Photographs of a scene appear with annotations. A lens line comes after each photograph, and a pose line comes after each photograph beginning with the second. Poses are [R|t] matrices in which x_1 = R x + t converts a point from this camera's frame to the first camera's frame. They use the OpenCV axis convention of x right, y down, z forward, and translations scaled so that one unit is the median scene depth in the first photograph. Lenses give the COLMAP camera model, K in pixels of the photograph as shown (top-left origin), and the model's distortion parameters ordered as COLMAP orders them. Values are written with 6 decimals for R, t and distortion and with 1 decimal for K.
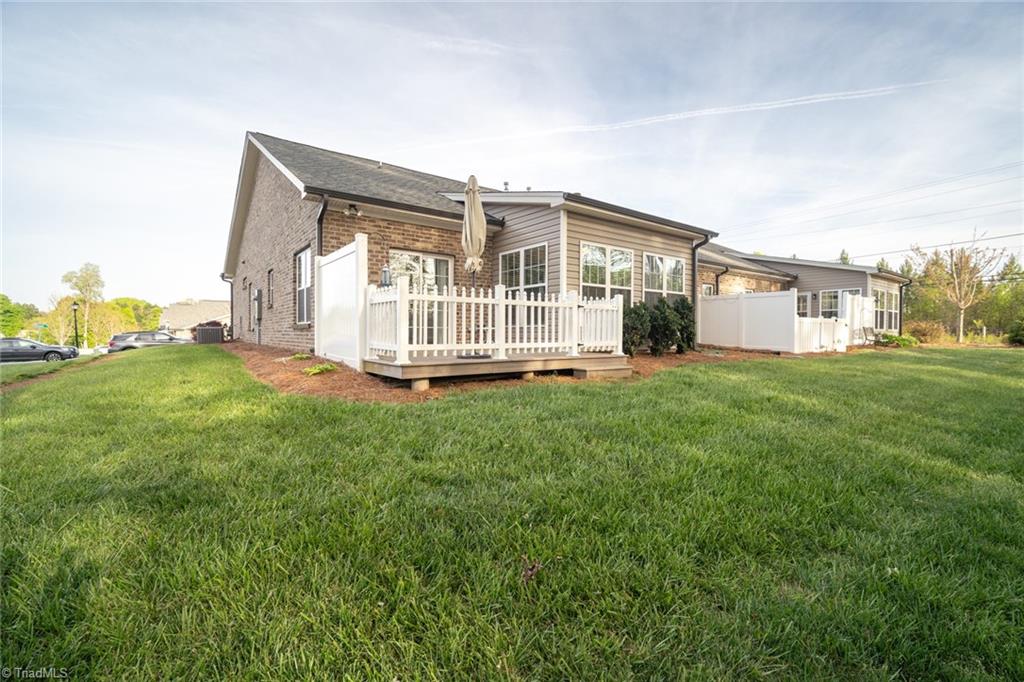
lens RADIAL K [[449.3, 0, 525.2], [0, 449.3, 334.4], [0, 0, 1]] dist [0.000635, 0.000114]
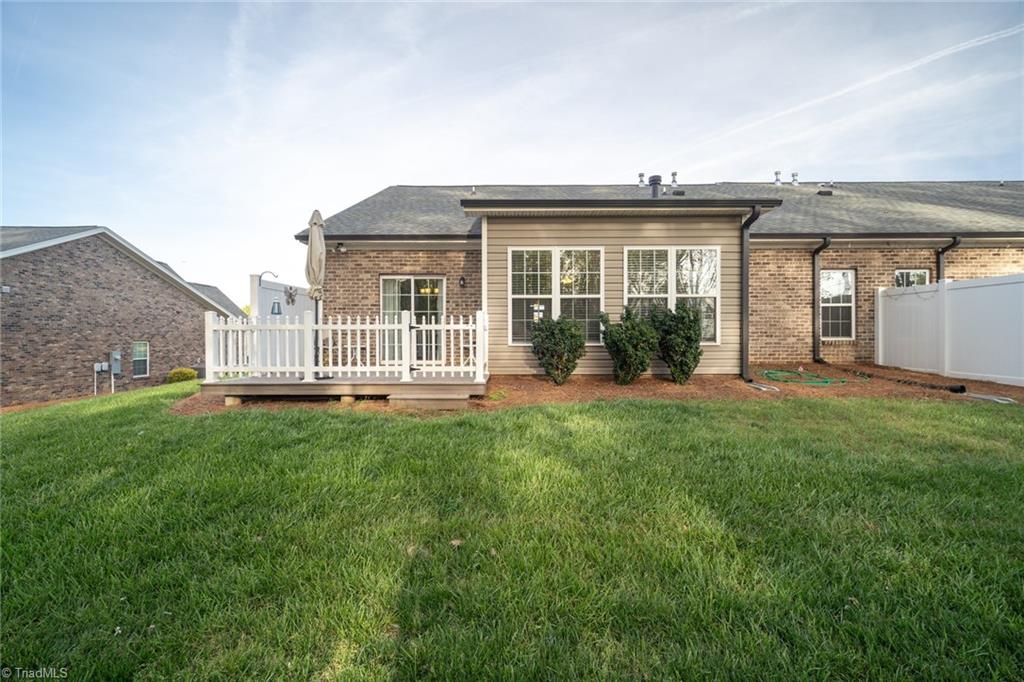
lens RADIAL K [[449.3, 0, 525.2], [0, 449.3, 334.4], [0, 0, 1]] dist [0.000635, 0.000114]
pose [[0.795754, -0.008648, -0.605559, 0.679261], [0.003119, 0.999943, -0.010181, -0.029697], [0.605612, 0.006213, 0.795736, 0.326047]]
